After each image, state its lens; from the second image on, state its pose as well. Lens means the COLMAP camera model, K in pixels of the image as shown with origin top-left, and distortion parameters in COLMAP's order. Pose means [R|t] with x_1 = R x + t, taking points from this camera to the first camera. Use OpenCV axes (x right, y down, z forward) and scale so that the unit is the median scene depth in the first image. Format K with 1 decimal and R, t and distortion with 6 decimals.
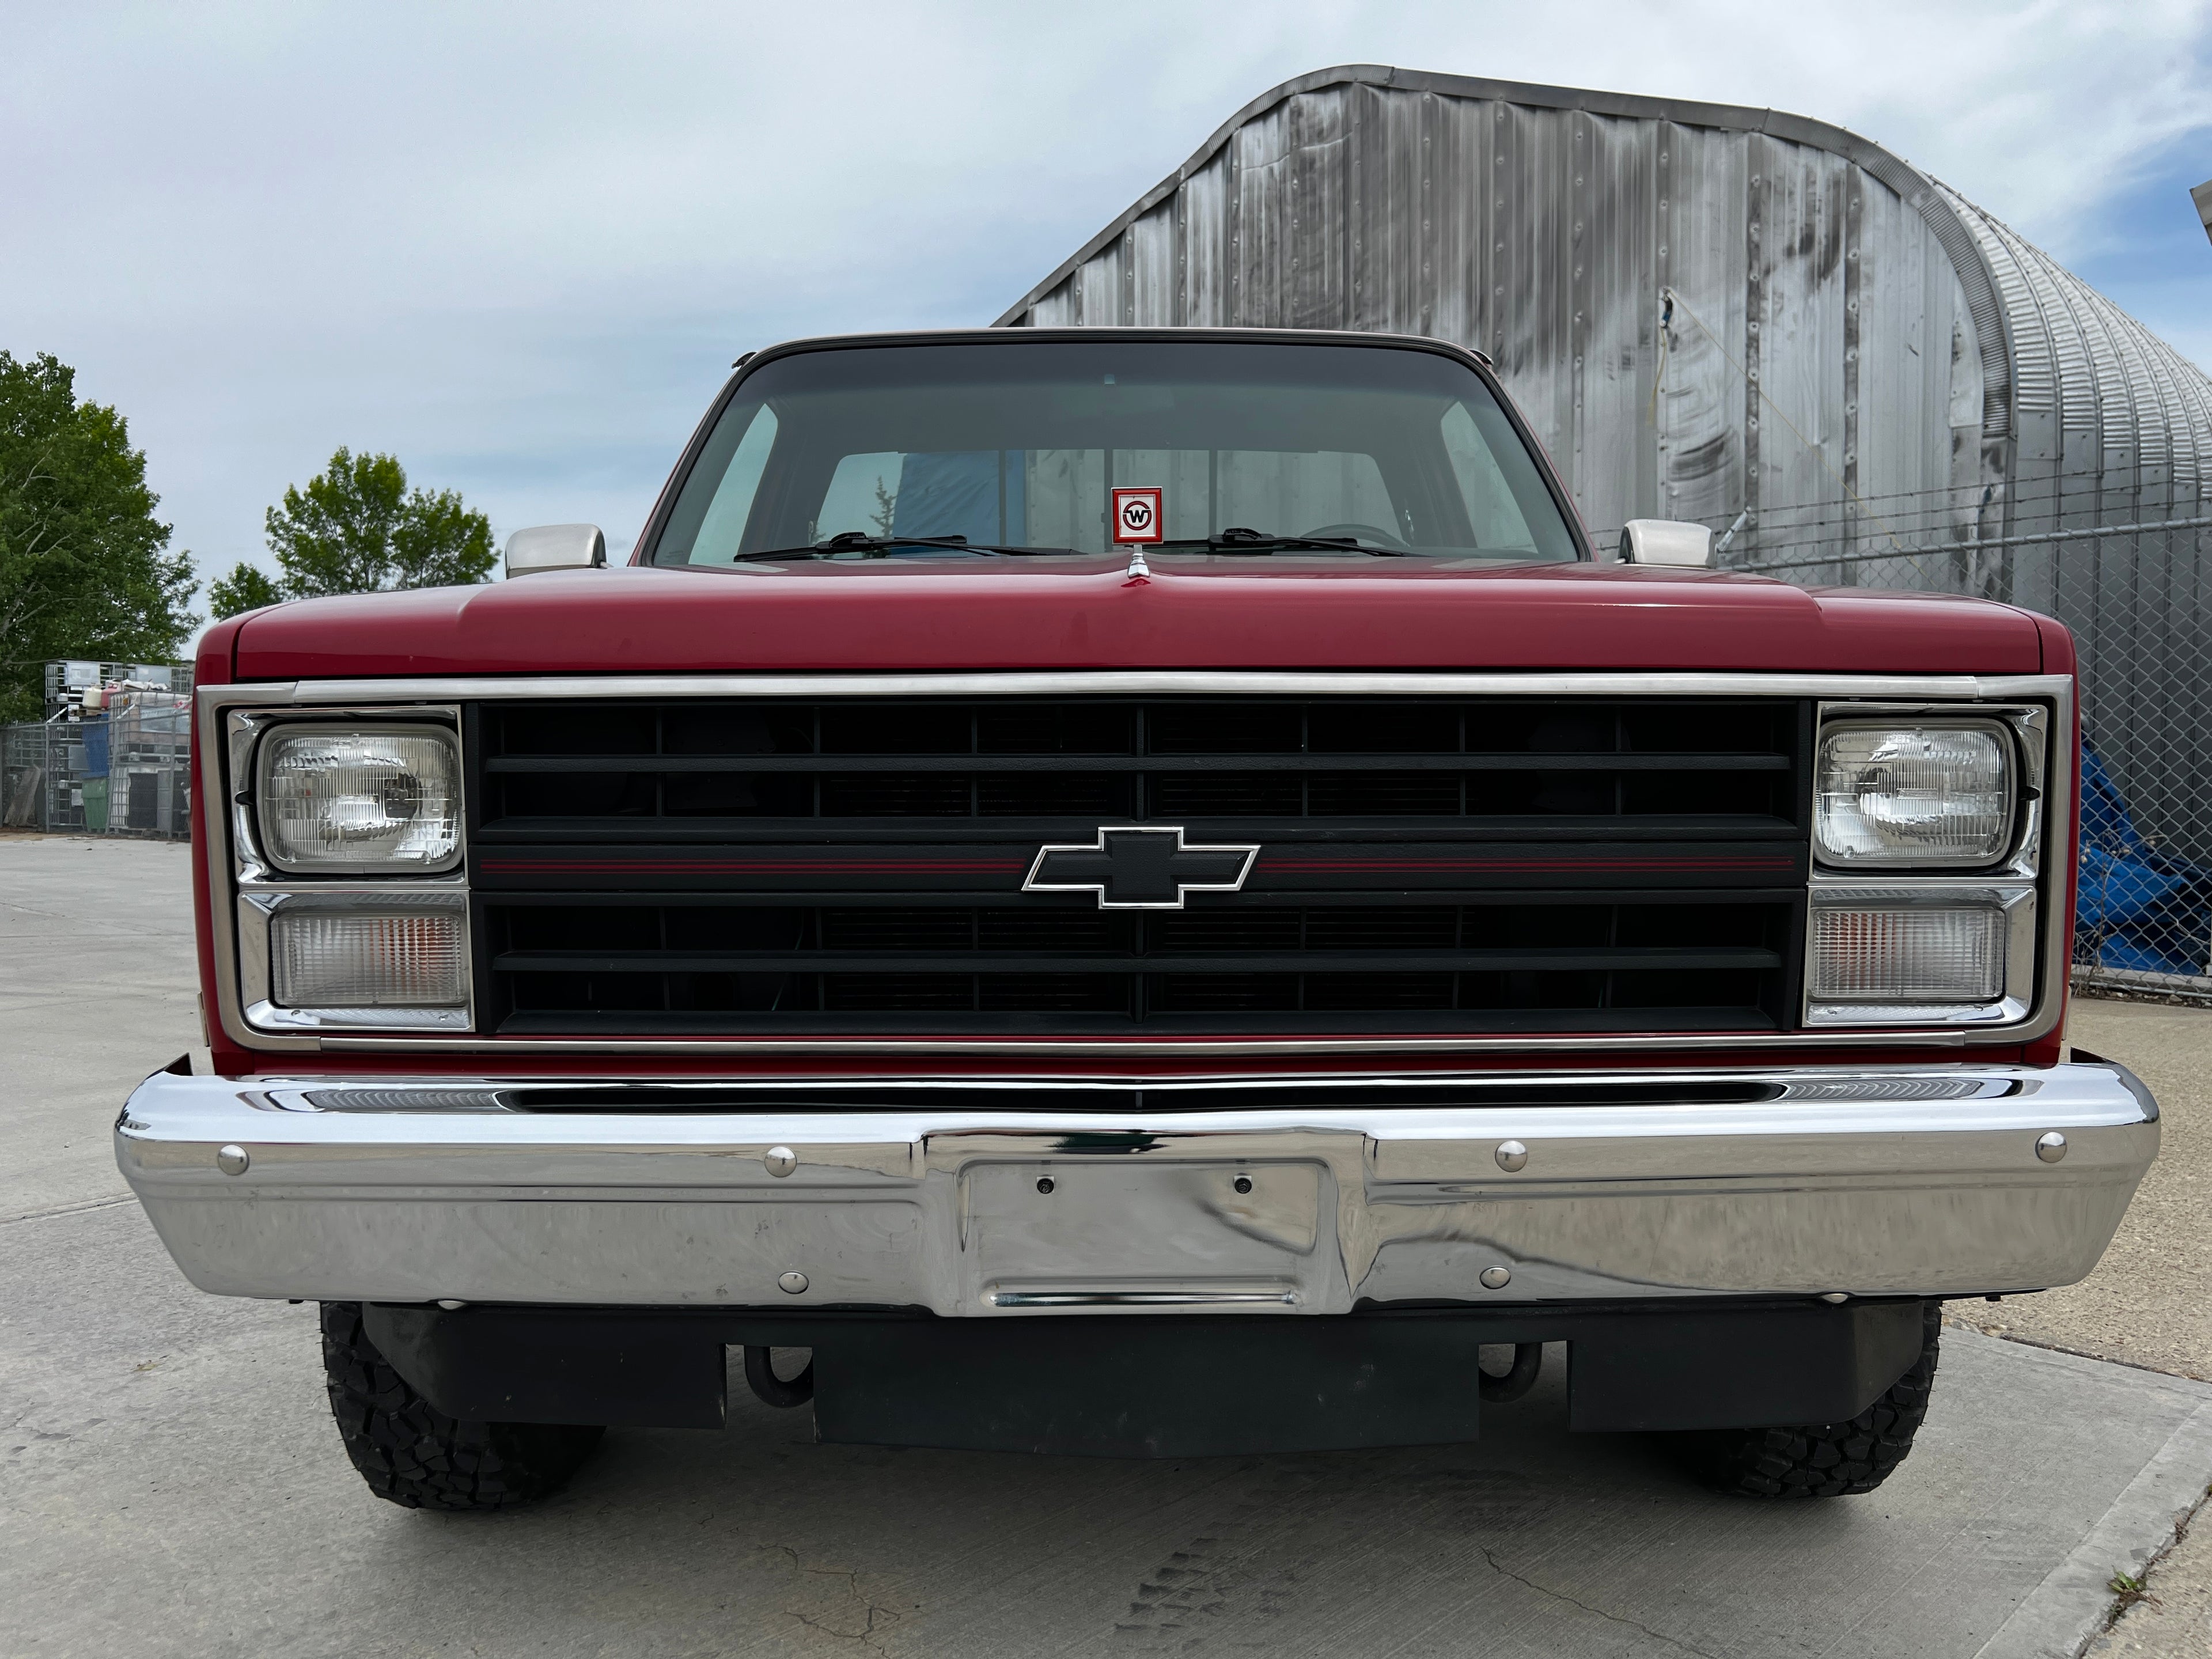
lens RADIAL K [[1678.0, 0, 1106.0], [0, 1678.0, 829.5], [0, 0, 1]] dist [0.044373, -0.049766]
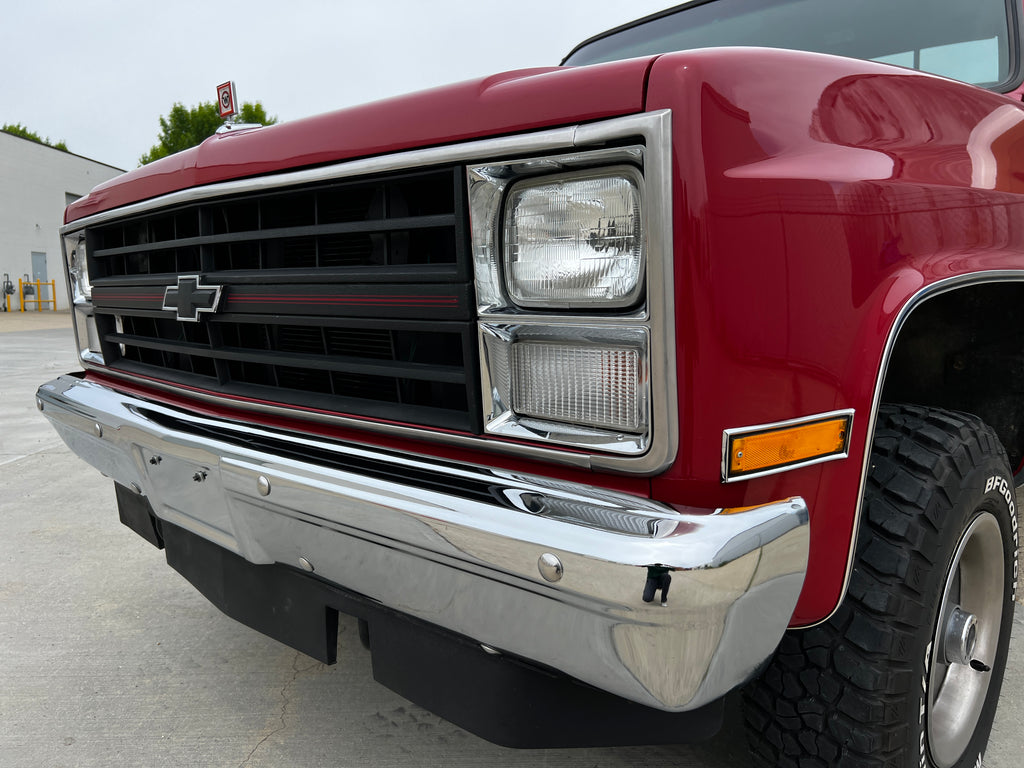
lens RADIAL K [[776.8, 0, 512.0], [0, 776.8, 384.0], [0, 0, 1]] dist [0.044373, -0.049766]
pose [[0.706517, 0.082683, -0.702849, 0.163008], [-0.022845, 0.995299, 0.094122, 0.005063], [0.707327, -0.050443, 0.705084, 0.120180]]
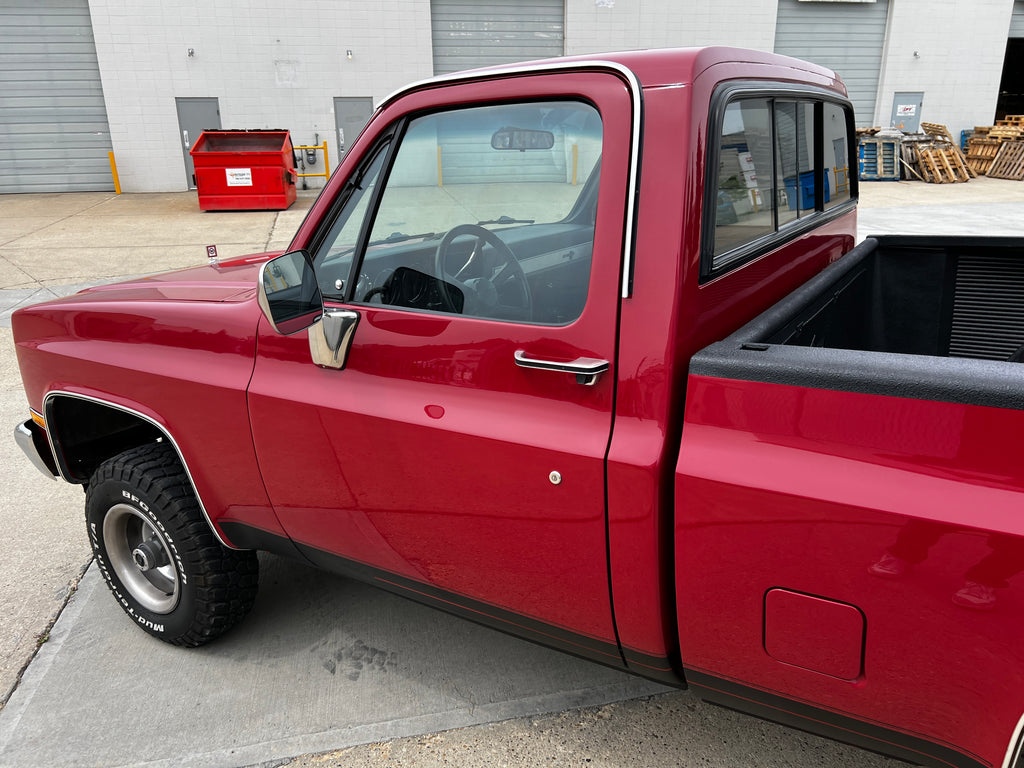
lens RADIAL K [[771.9, 0, 513.8], [0, 771.9, 388.7], [0, 0, 1]] dist [0.048332, -0.048647]
pose [[-0.553830, 0.274927, -0.785931, 0.272997], [-0.005027, 0.942793, 0.333342, -0.110216], [0.832615, 0.188566, -0.520764, 0.574802]]
